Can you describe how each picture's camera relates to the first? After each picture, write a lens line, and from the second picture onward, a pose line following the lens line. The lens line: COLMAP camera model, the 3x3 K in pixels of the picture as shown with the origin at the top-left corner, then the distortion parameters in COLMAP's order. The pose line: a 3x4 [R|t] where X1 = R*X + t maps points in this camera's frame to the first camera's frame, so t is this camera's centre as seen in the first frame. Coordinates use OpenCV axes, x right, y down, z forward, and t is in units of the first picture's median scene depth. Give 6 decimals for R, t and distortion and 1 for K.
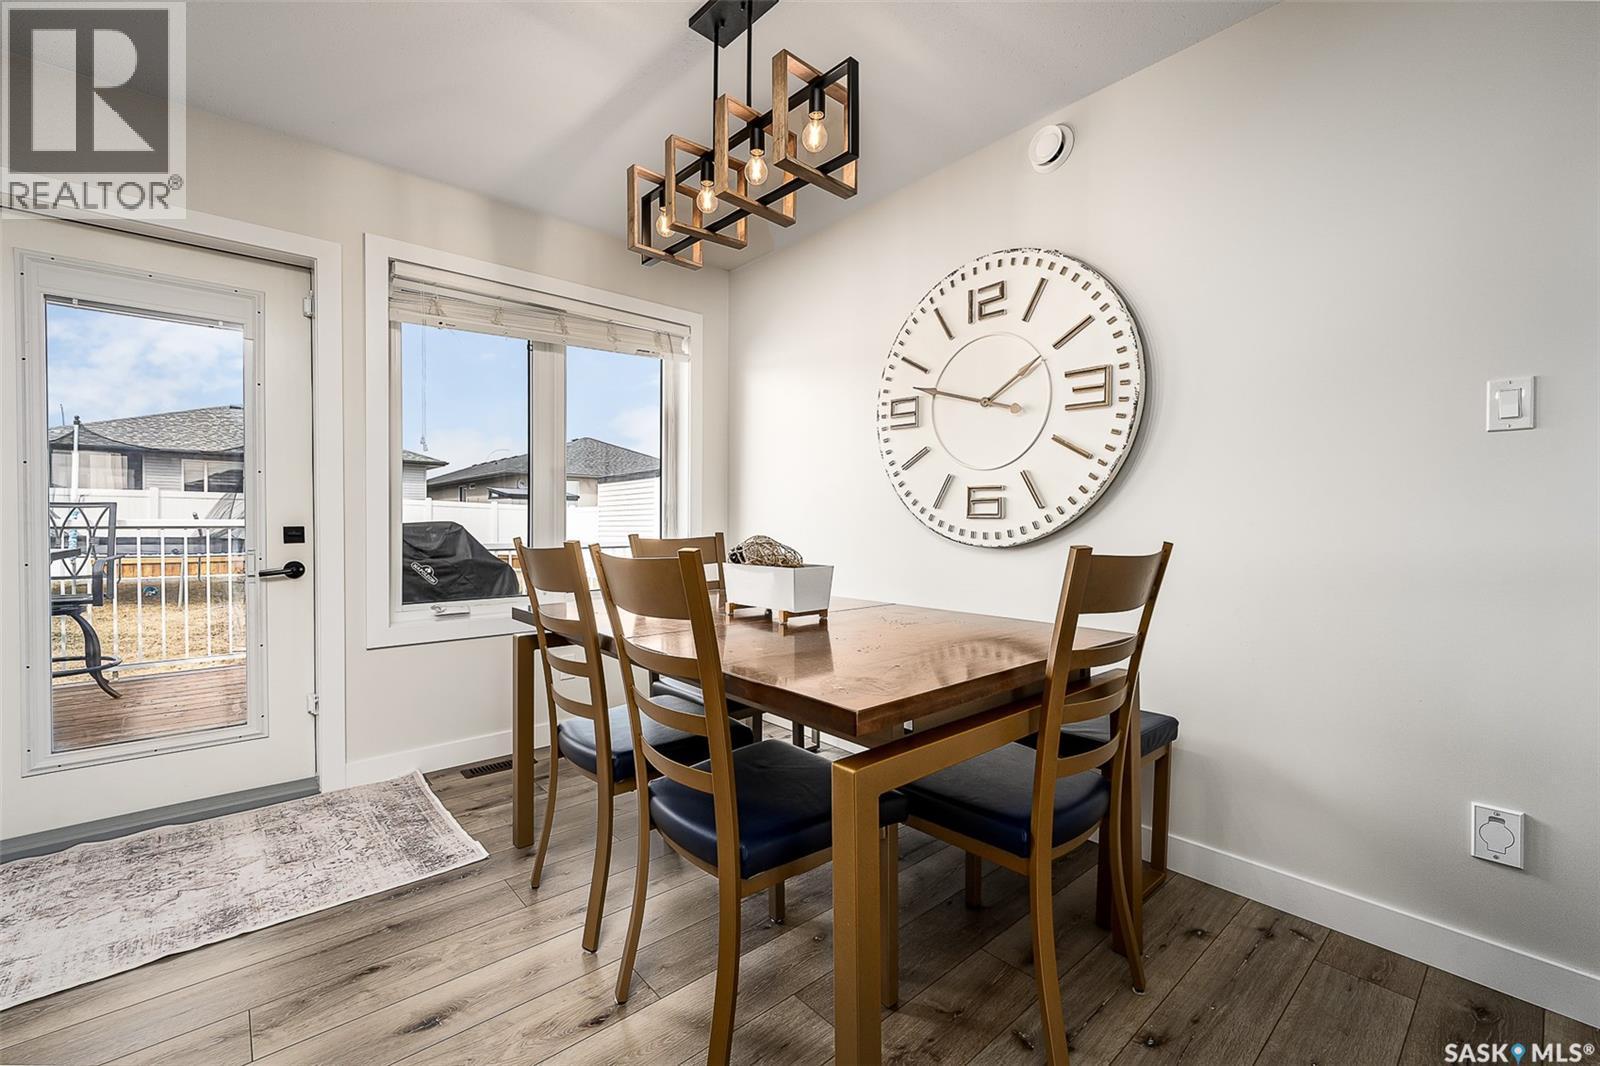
lens RADIAL K [[667.9, 0, 787.8], [0, 667.9, 537.1], [0, 0, 1]] dist [0.001353, 0.000054]
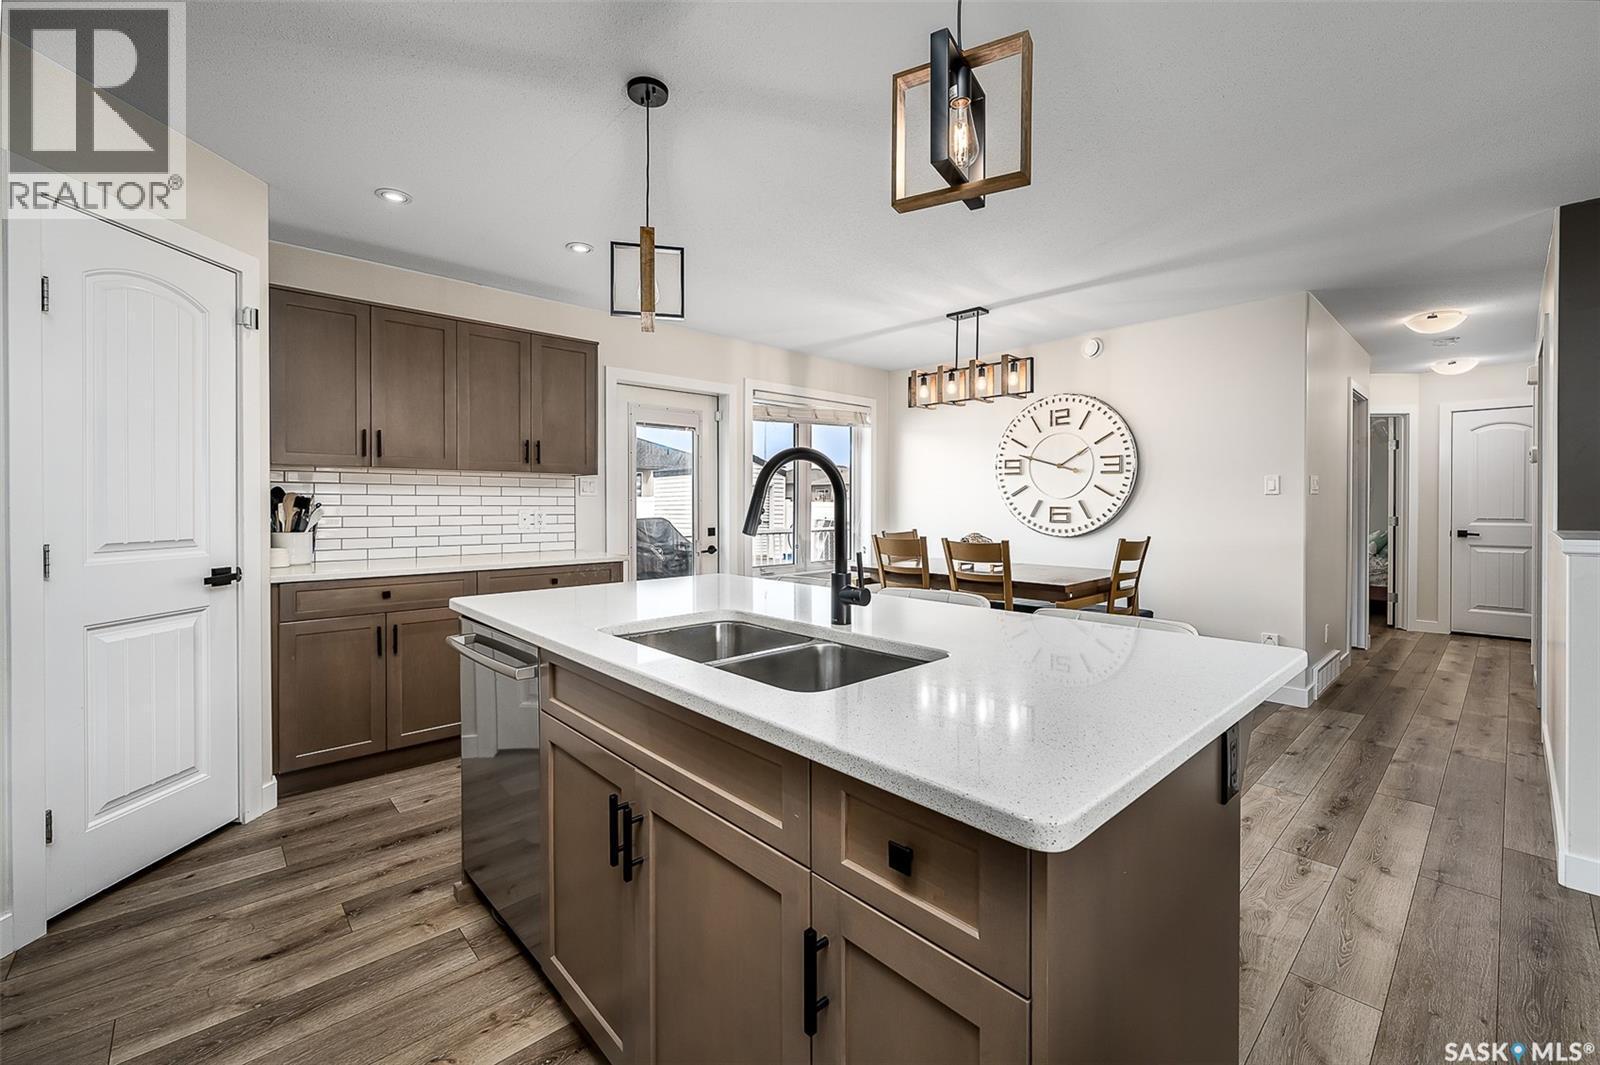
lens RADIAL K [[655.5, 0, 792.8], [0, 655.5, 514.1], [0, 0, 1]] dist [0.001370, 0.000008]
pose [[0.999582, -0.003736, 0.028676, -0.595173], [0.003972, 0.999959, -0.008165, -0.041900], [-0.028644, 0.008276, 0.999555, -1.012221]]
